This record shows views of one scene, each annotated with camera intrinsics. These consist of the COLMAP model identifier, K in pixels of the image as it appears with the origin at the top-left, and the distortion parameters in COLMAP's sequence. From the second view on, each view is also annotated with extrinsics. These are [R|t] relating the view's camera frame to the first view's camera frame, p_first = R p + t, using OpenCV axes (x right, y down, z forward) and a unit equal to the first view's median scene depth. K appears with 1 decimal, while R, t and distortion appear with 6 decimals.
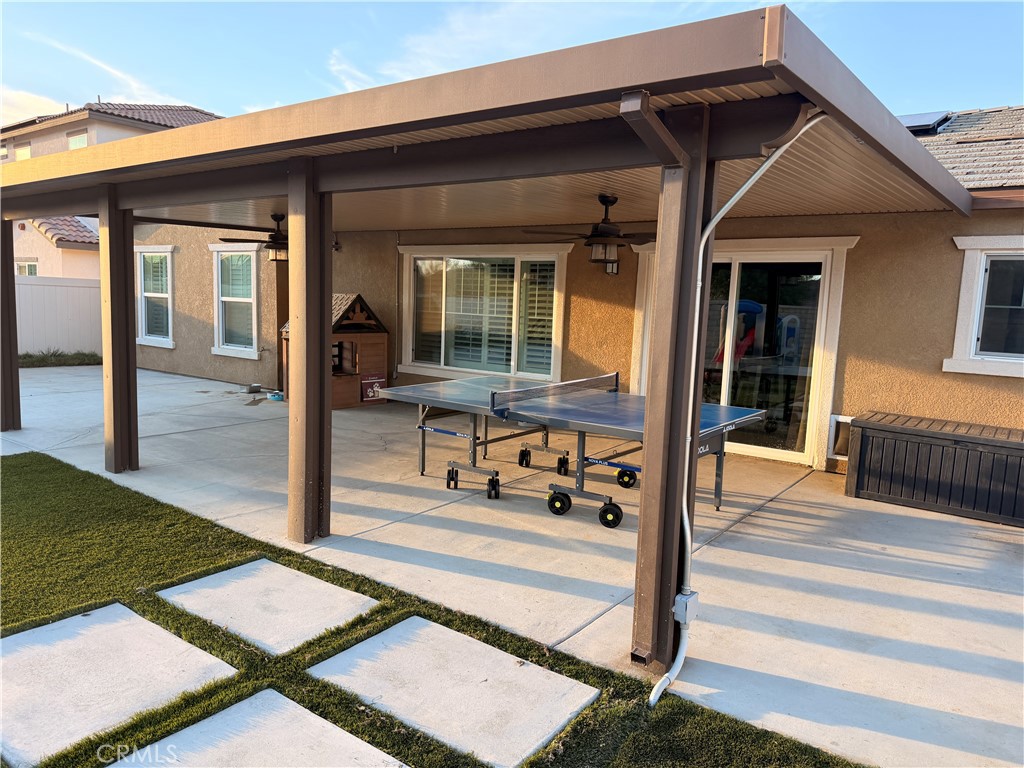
lens RADIAL K [[724.2, 0, 518.2], [0, 724.2, 383.5], [0, 0, 1]] dist [0.048137, -0.051525]
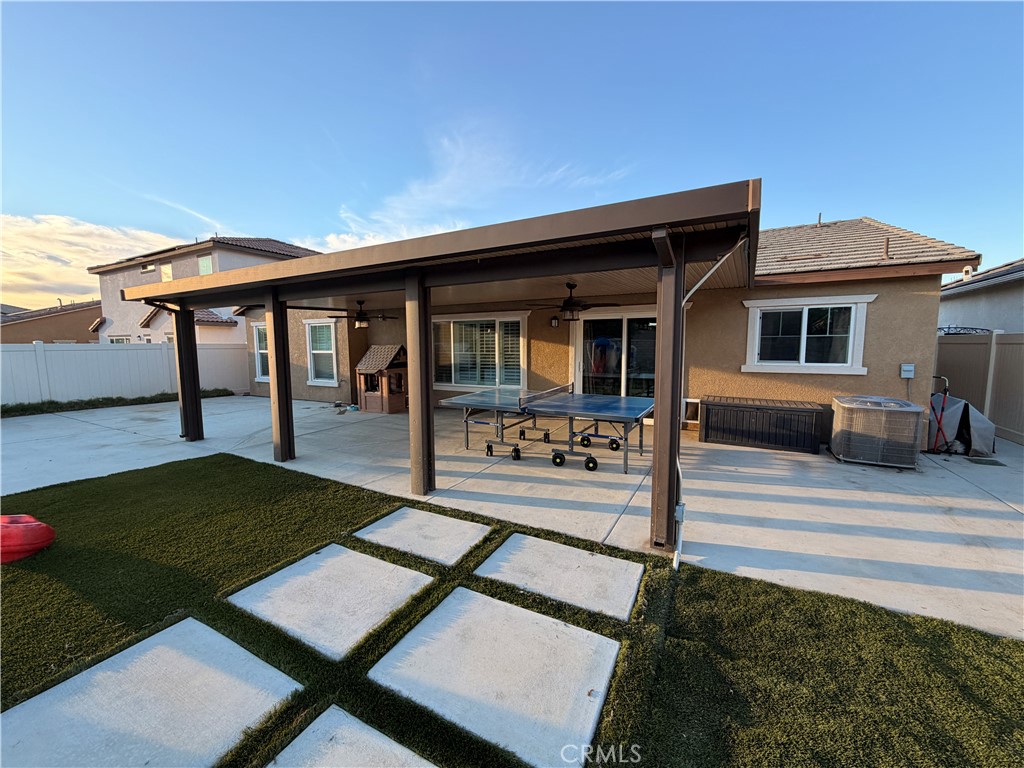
lens RADIAL K [[409.8, 0, 513.5], [0, 409.8, 384.1], [0, 0, 1]] dist [-0.000358, 0.000088]
pose [[0.990619, -0.059112, 0.123206, -0.157652], [0.060673, 0.998118, -0.008953, -0.013488], [-0.122445, 0.016345, 0.992341, 0.027681]]
